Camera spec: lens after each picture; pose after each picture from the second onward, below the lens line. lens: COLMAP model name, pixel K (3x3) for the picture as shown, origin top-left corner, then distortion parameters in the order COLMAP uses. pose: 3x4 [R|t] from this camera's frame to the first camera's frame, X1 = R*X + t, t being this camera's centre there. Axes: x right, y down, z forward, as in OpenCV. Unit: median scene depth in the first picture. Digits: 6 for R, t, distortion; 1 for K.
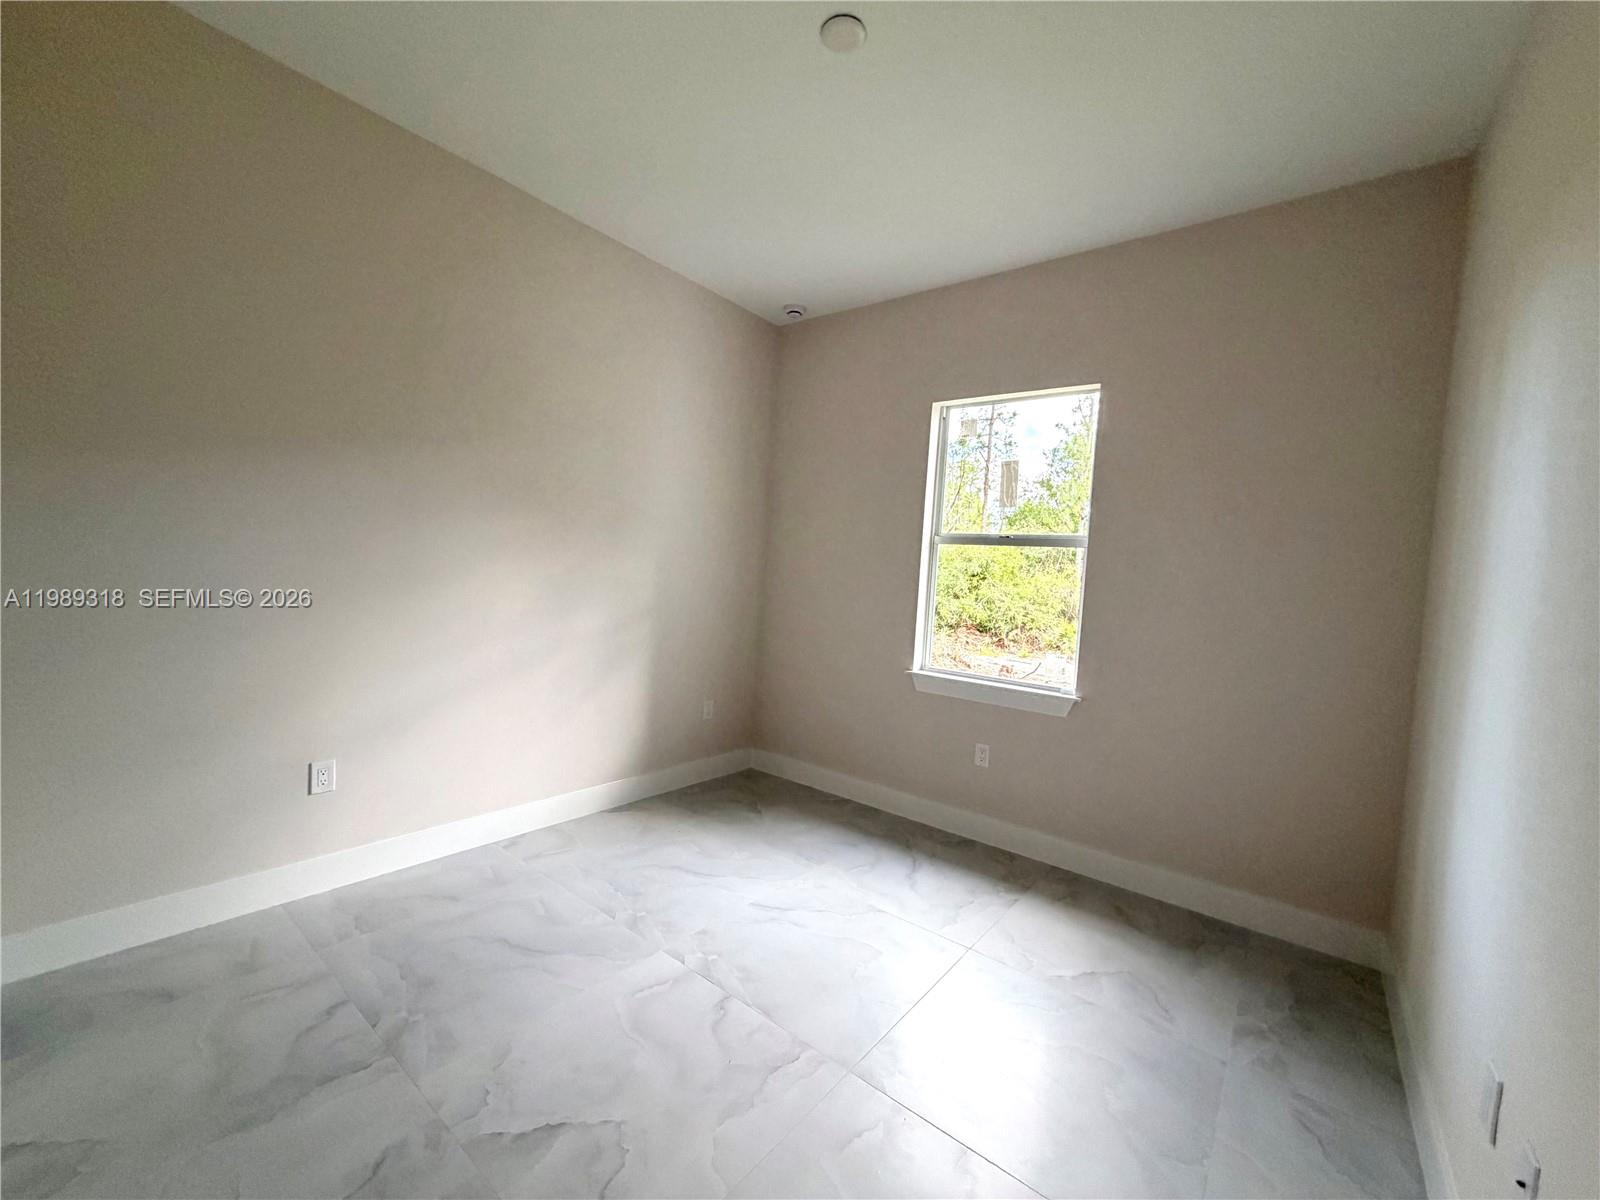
lens RADIAL K [[636.2, 0, 787.3], [0, 636.2, 590.6], [0, 0, 1]] dist [-0.001110, 0.000495]
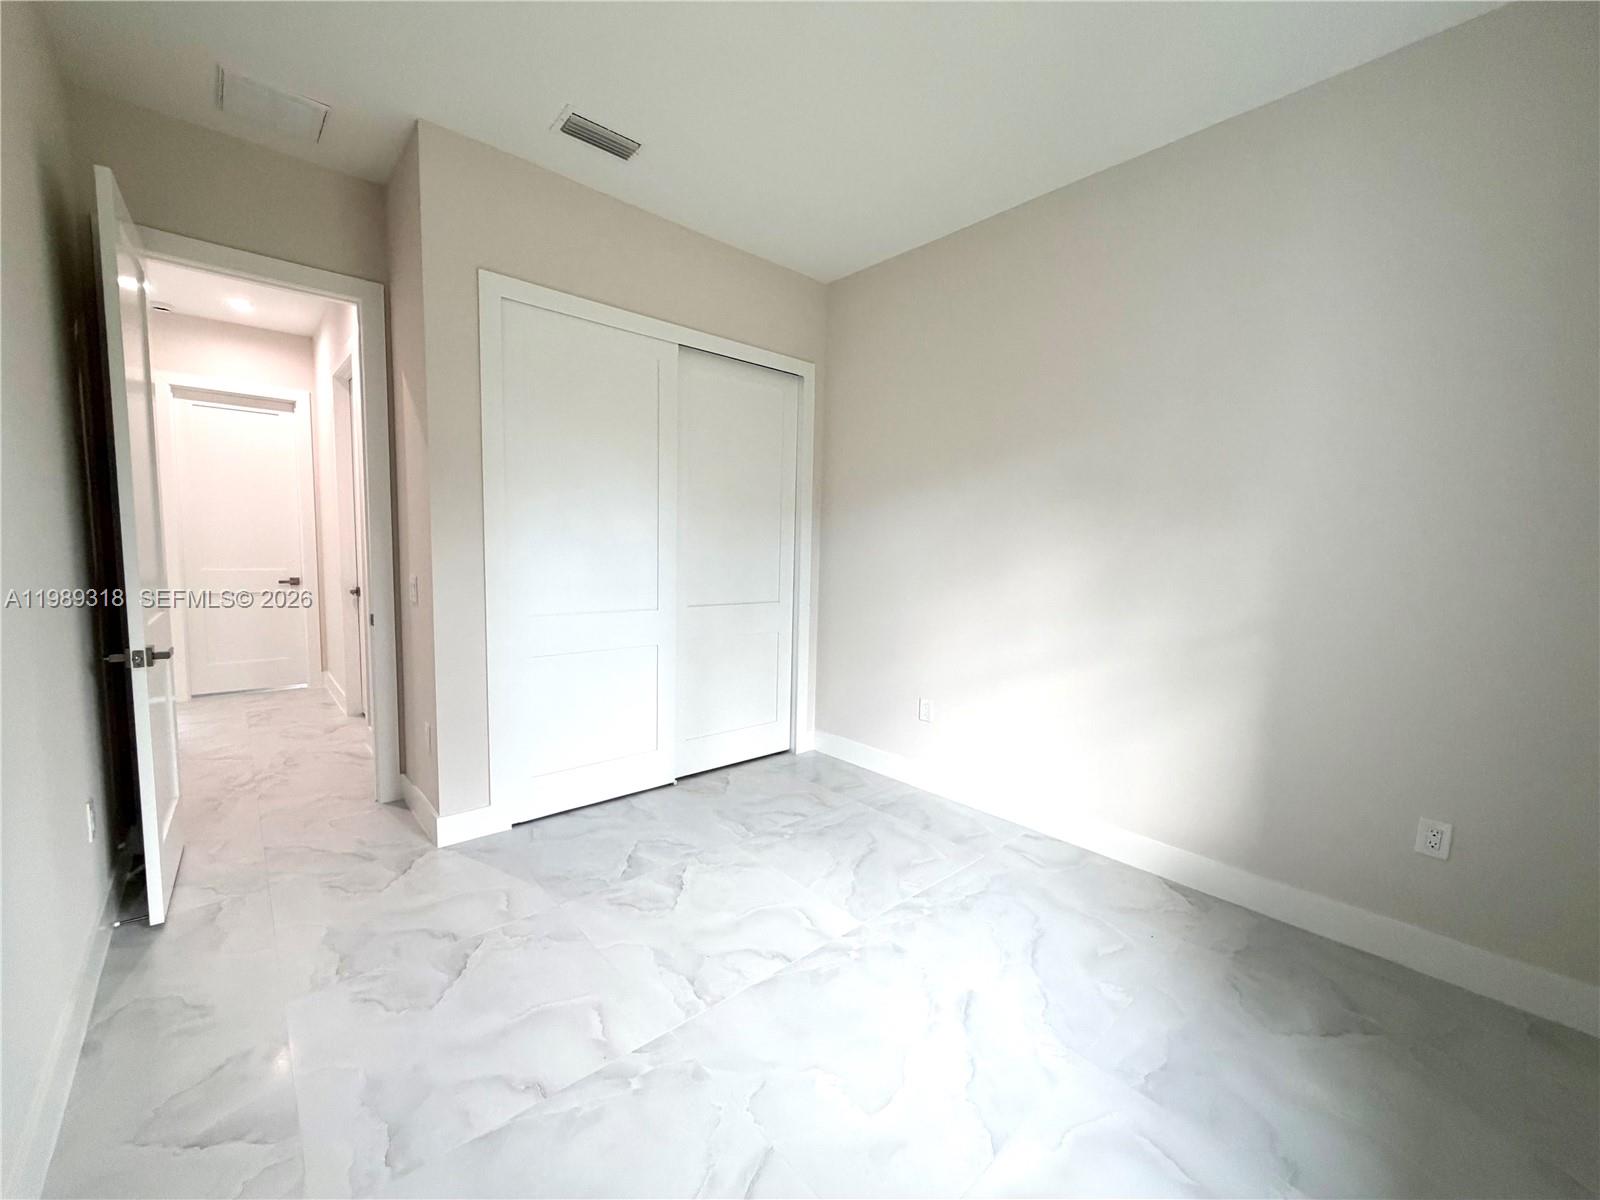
lens RADIAL K [[636.2, 0, 801.8], [0, 636.2, 600.4], [0, 0, 1]] dist [-0.001110, 0.000495]
pose [[-0.148758, 0.016126, -0.988742, 0.739765], [-0.061058, 0.997809, 0.025460, 0.026682], [0.986987, 0.064158, -0.147447, 0.925073]]
